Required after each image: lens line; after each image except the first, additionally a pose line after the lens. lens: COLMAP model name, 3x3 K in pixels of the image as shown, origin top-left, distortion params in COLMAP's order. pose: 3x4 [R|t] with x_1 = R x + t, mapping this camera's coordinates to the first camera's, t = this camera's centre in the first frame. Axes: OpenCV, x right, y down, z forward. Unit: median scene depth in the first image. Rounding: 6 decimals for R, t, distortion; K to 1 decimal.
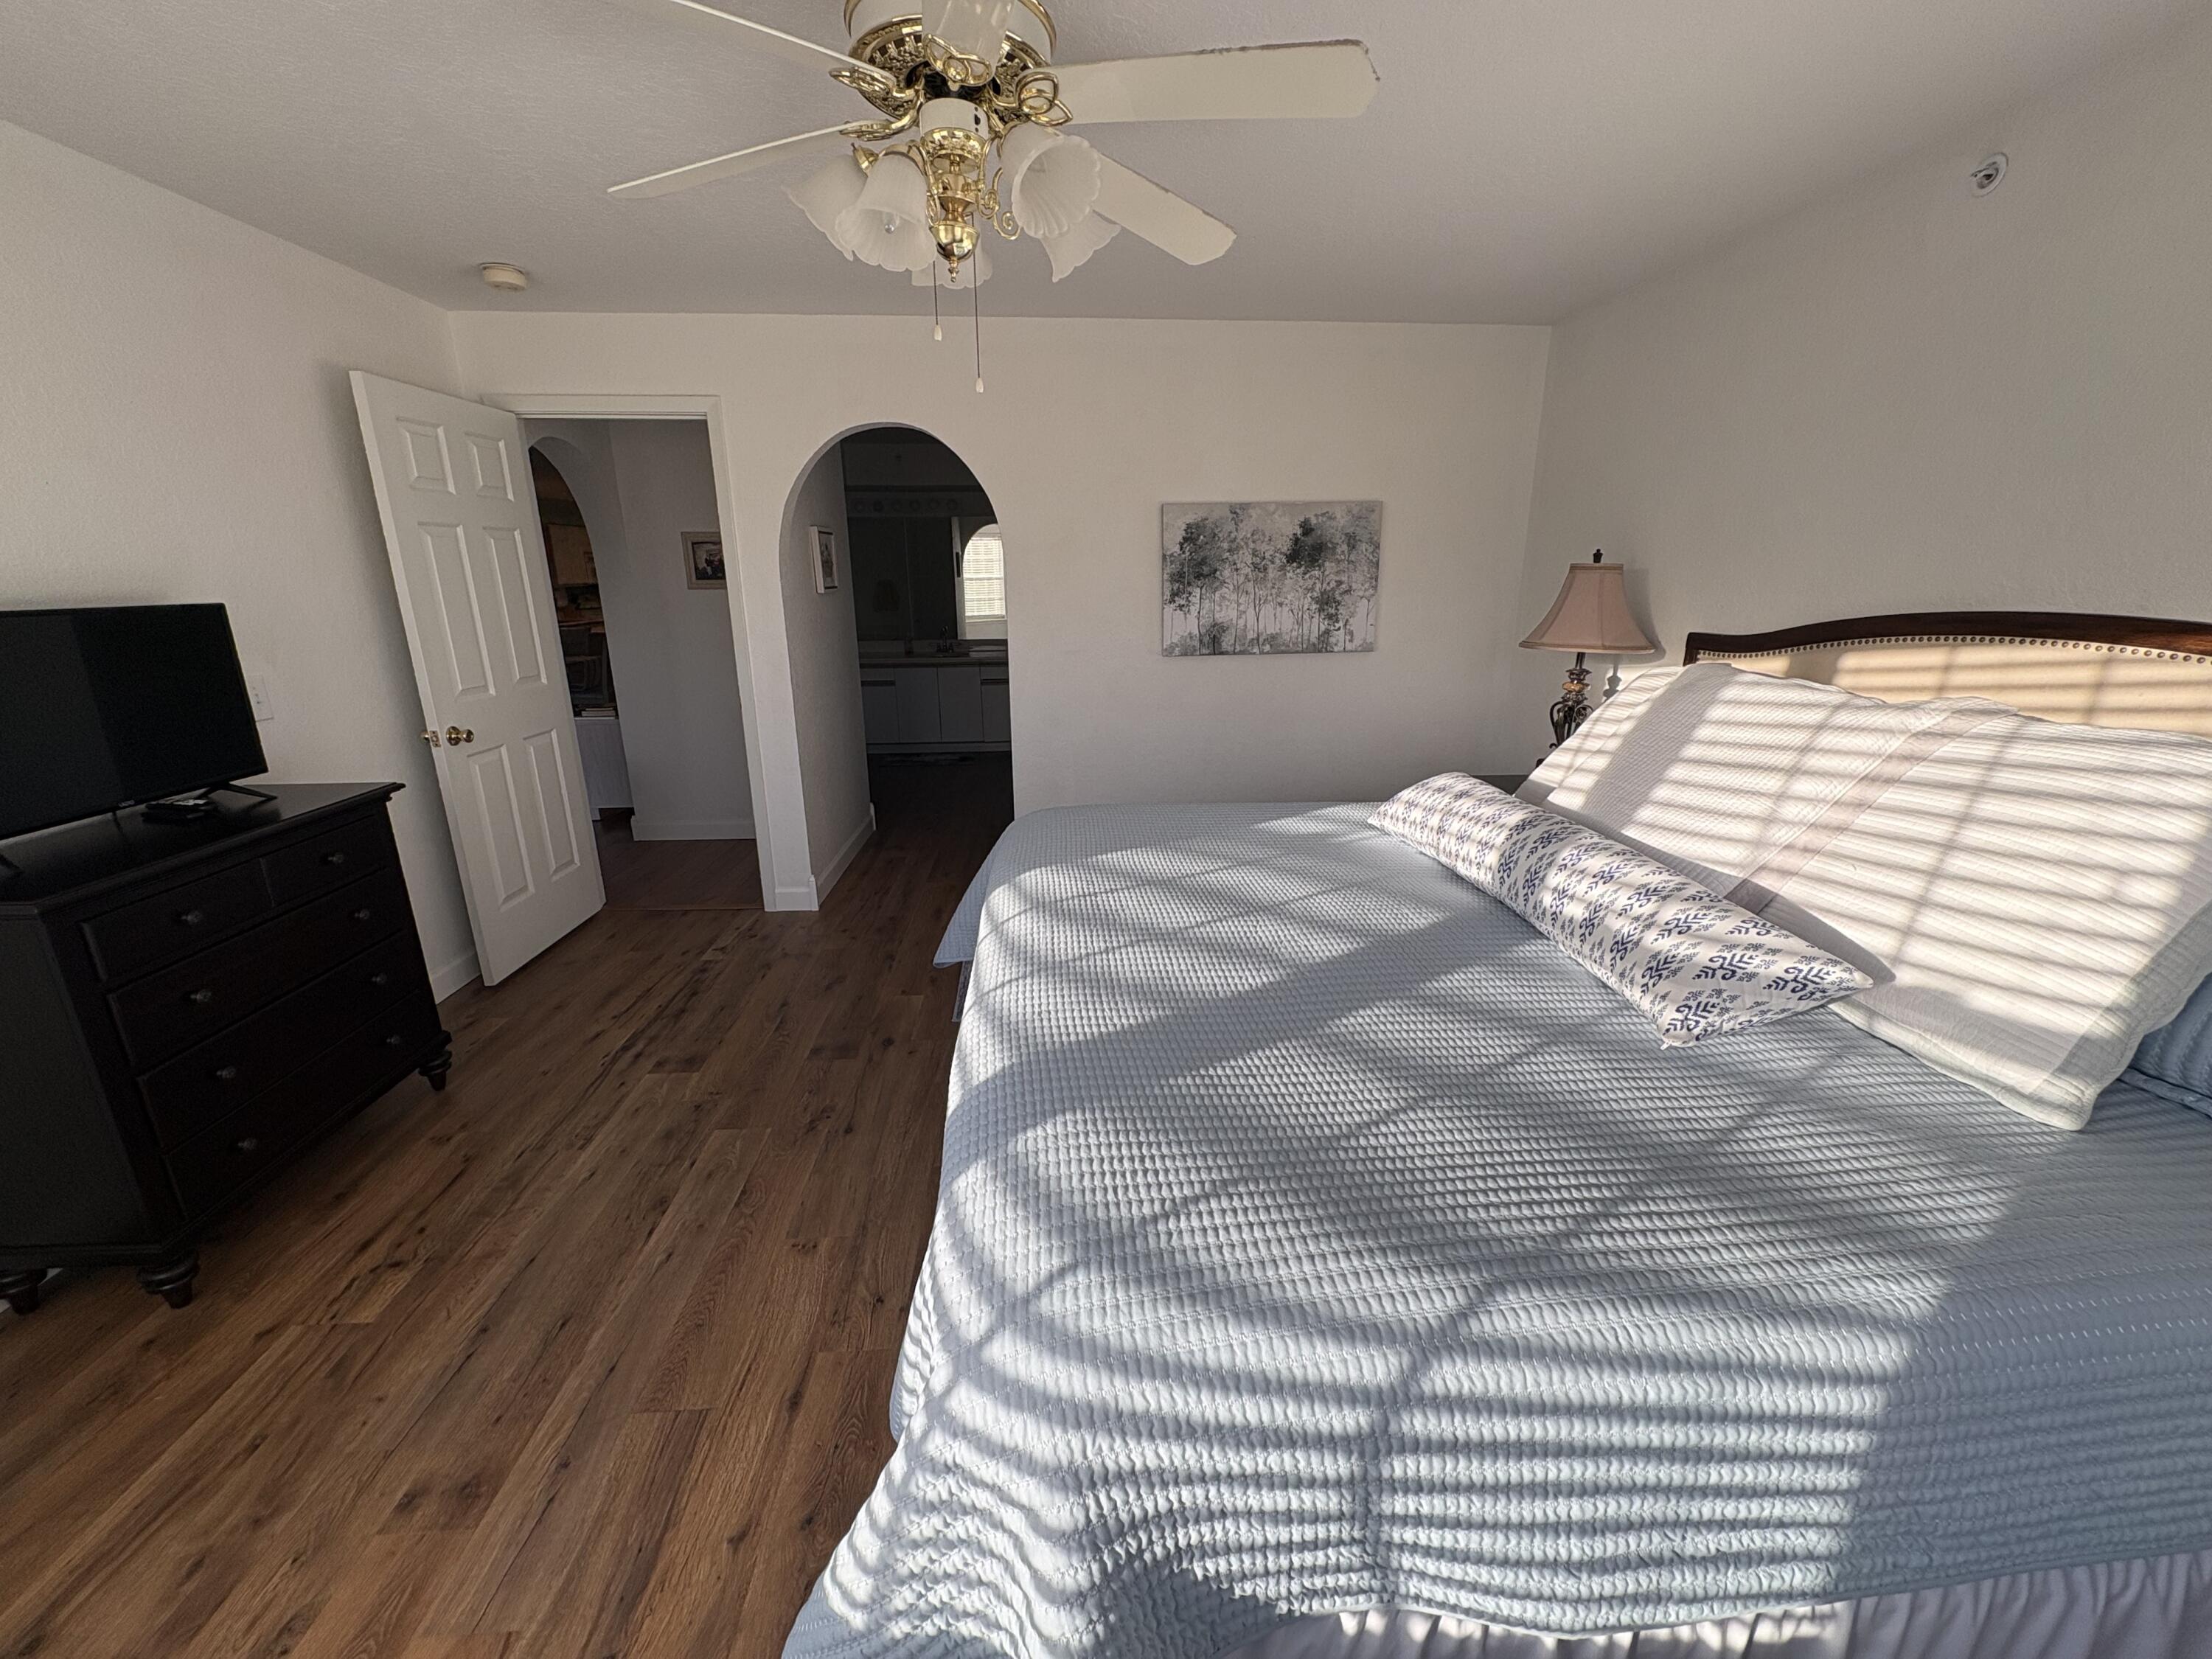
lens RADIAL K [[874.2, 0, 1103.0], [0, 874.2, 841.7], [0, 0, 1]] dist [0.001021, -0.000634]
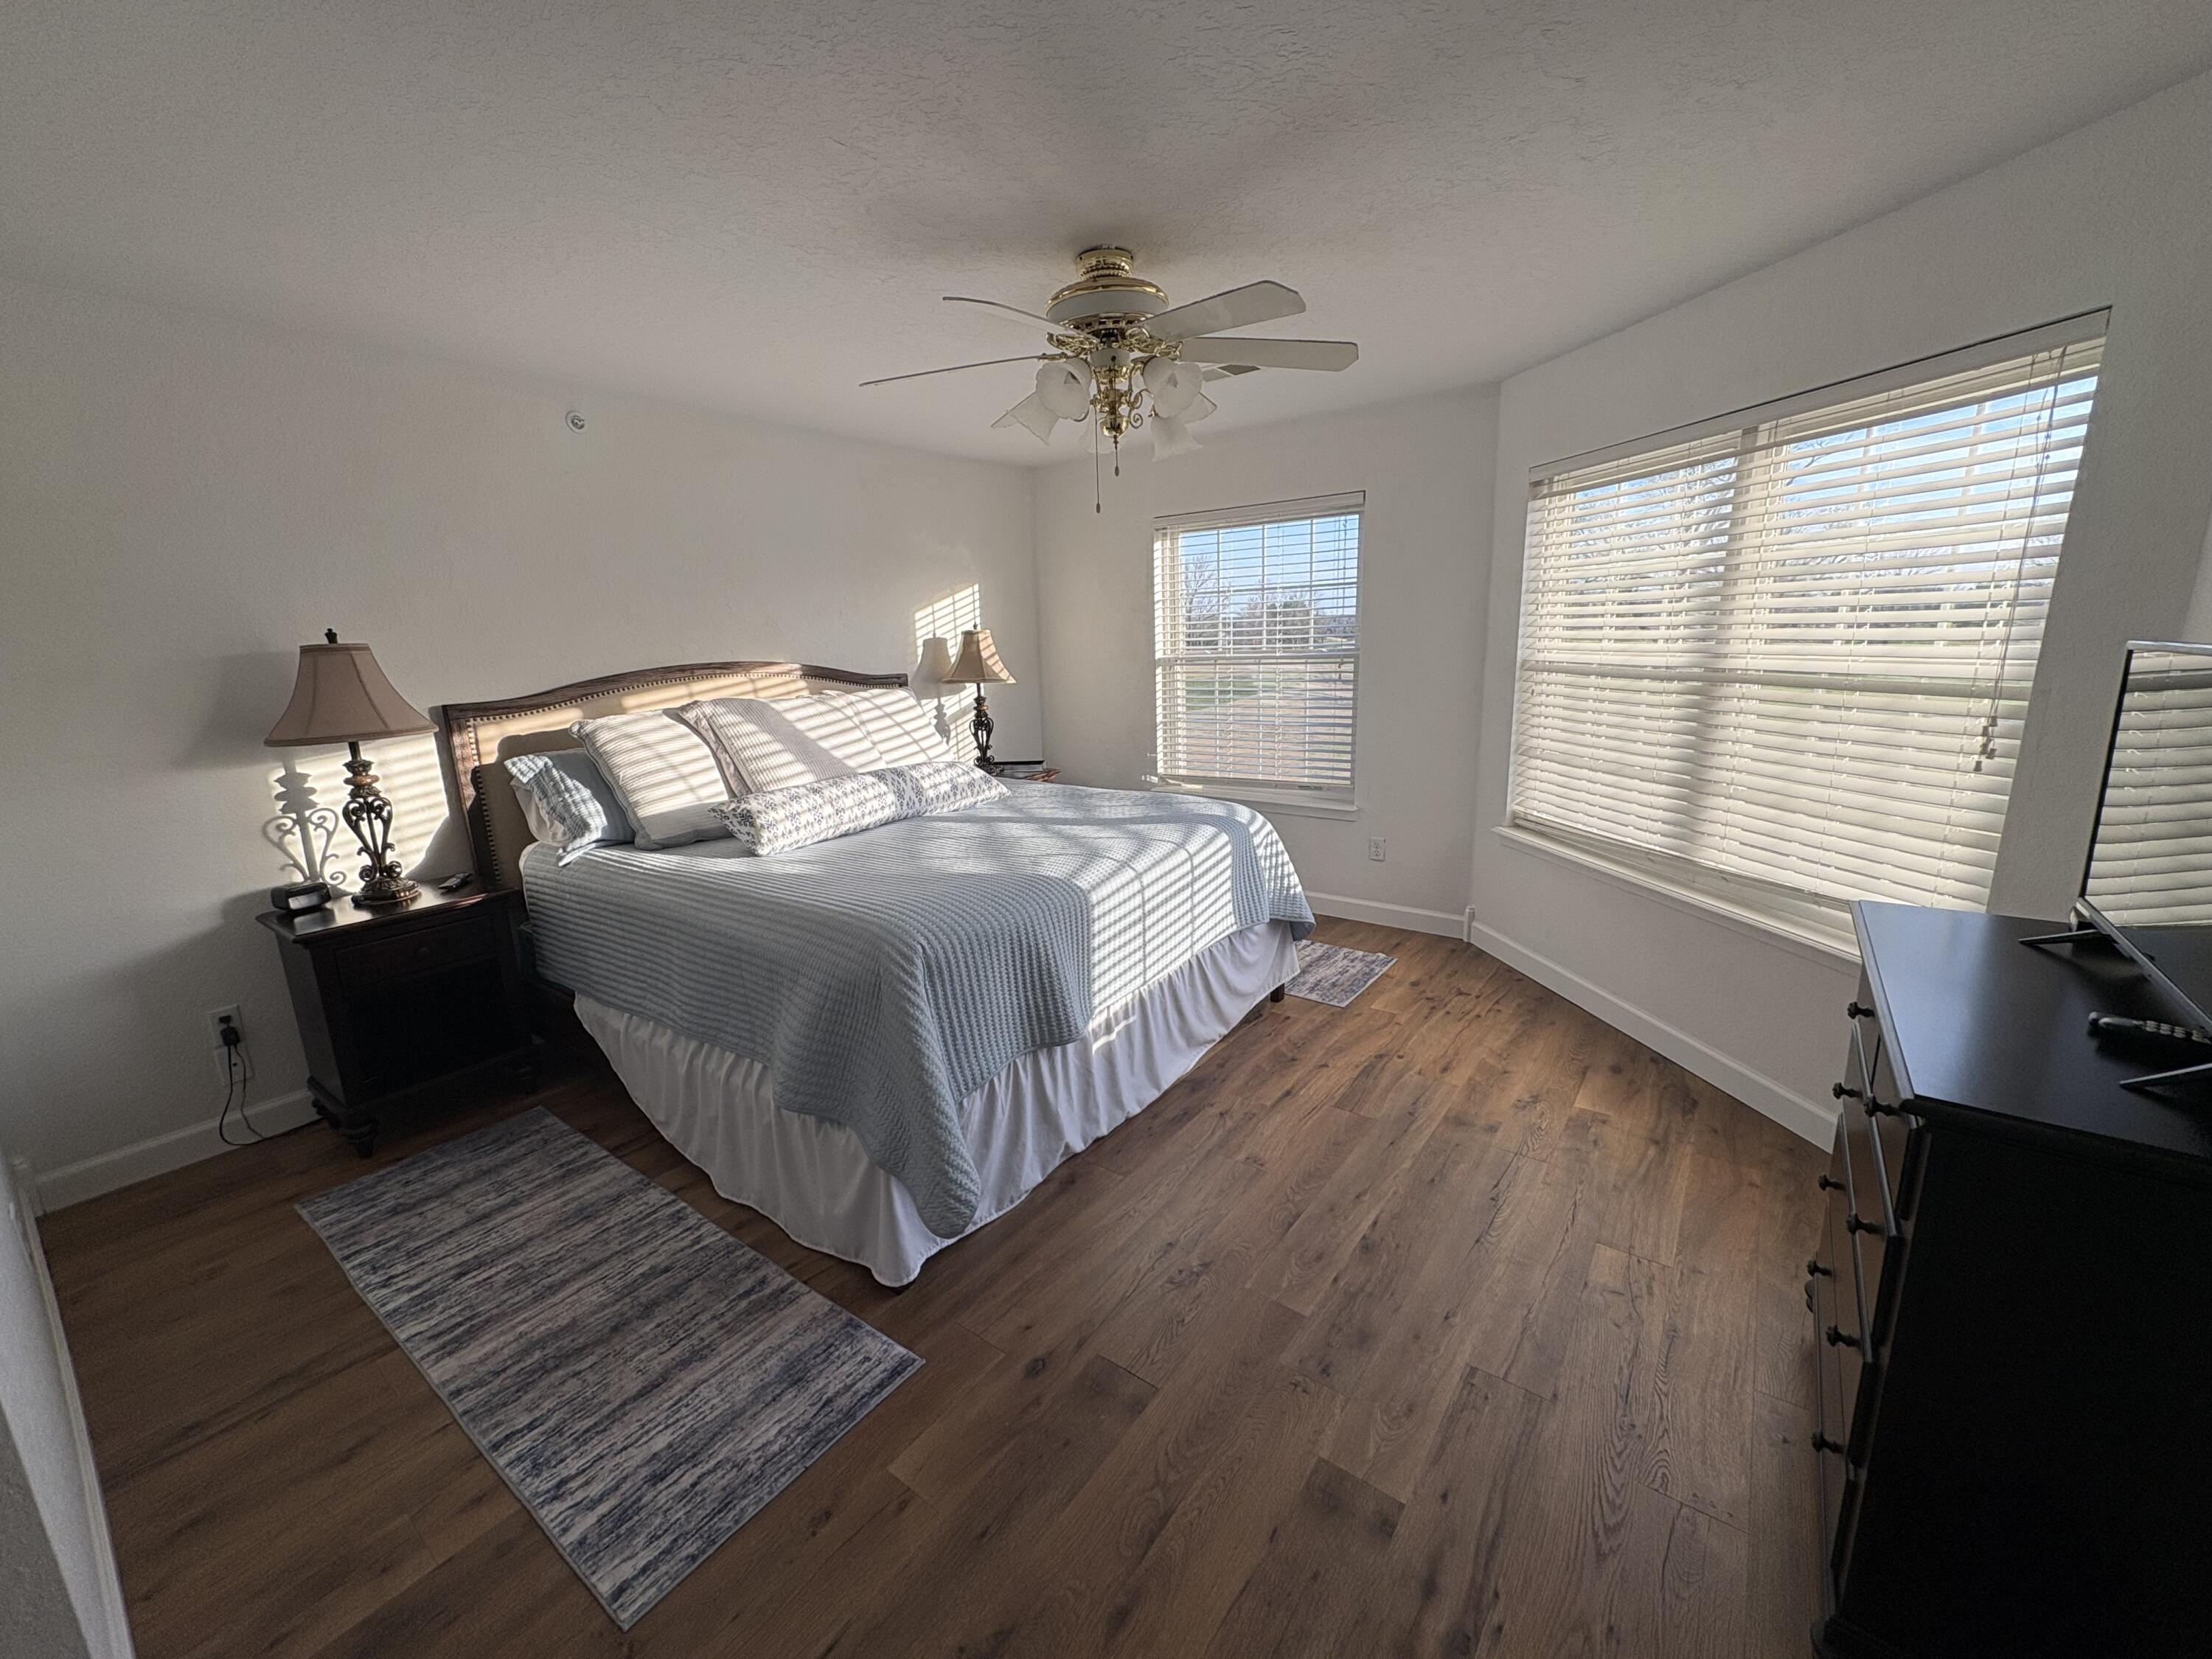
lens RADIAL K [[874.2, 0, 1110.6], [0, 874.2, 822.1], [0, 0, 1]] dist [0.001021, -0.000634]
pose [[-0.769082, -0.109337, 0.629728, -0.891845], [0.213538, 0.884690, 0.414397, -0.506182], [-0.602424, 0.453177, -0.657052, 1.680907]]
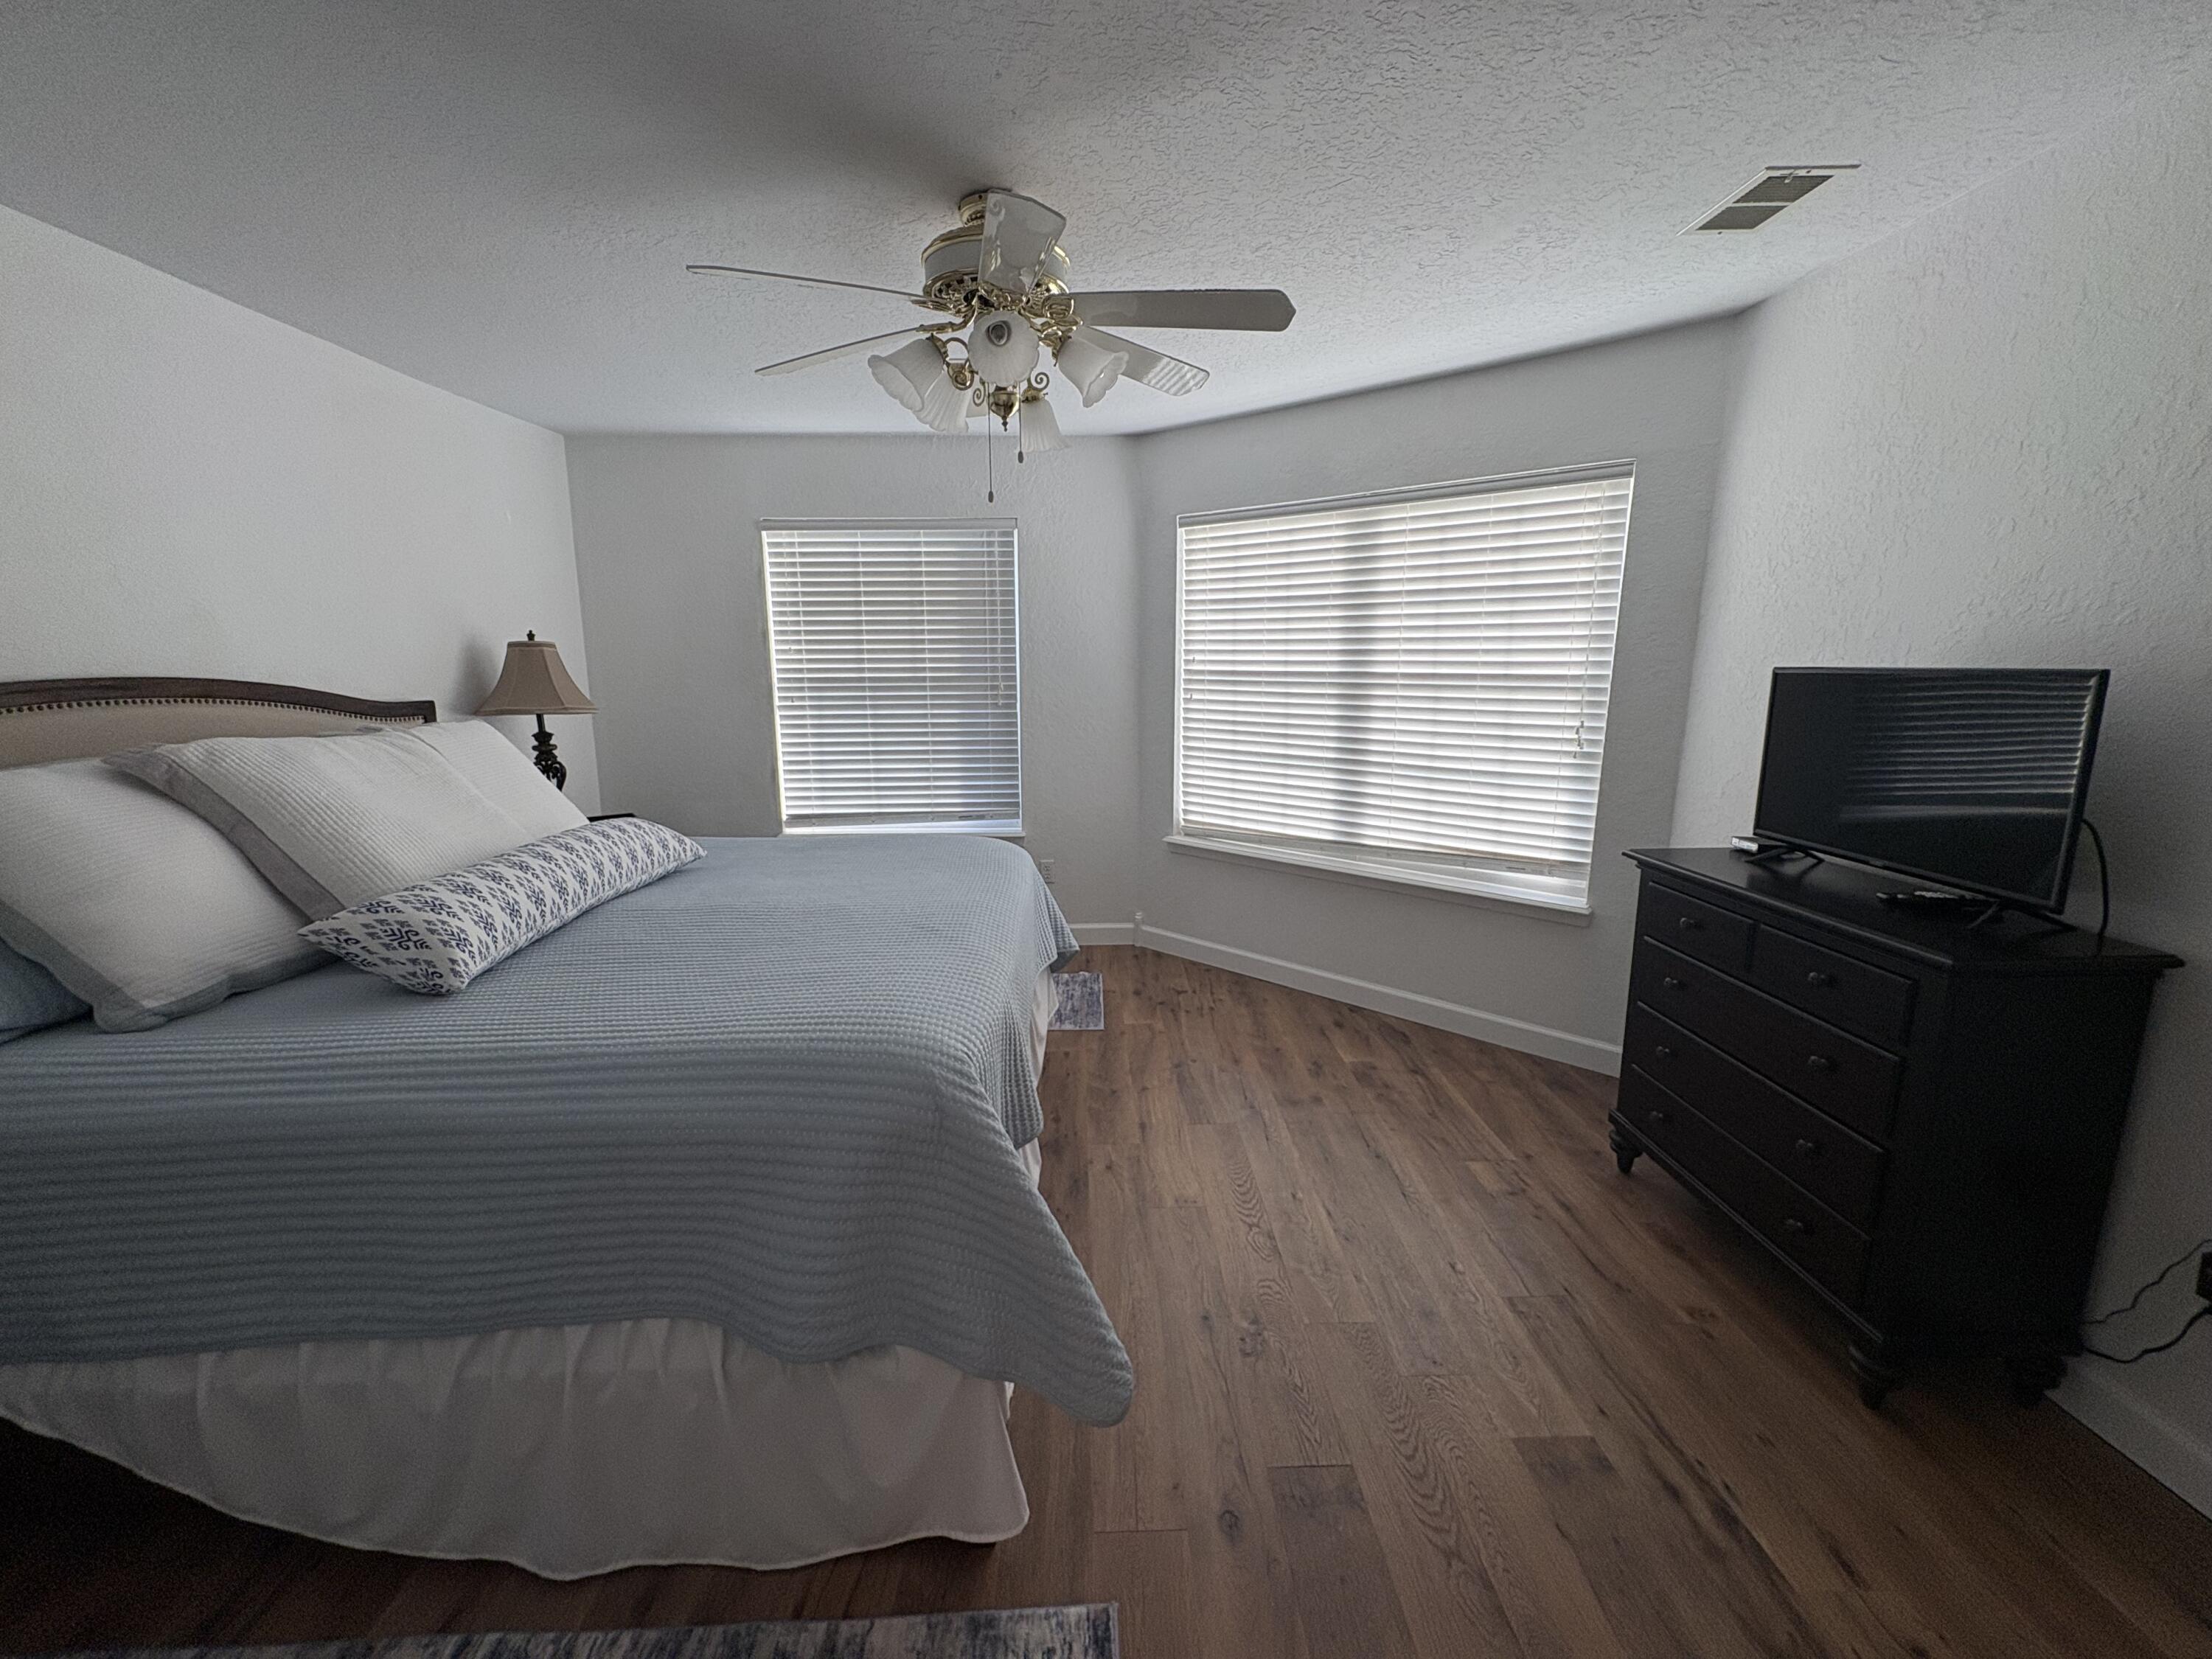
lens RADIAL K [[874.2, 0, 1109.1], [0, 874.2, 817.7], [0, 0, 1]] dist [0.001021, -0.000634]
pose [[-0.999626, 0.002665, 0.027228, -0.267437], [0.014716, 0.891361, 0.453055, -0.519886], [-0.023062, 0.453286, -0.891067, 1.777113]]
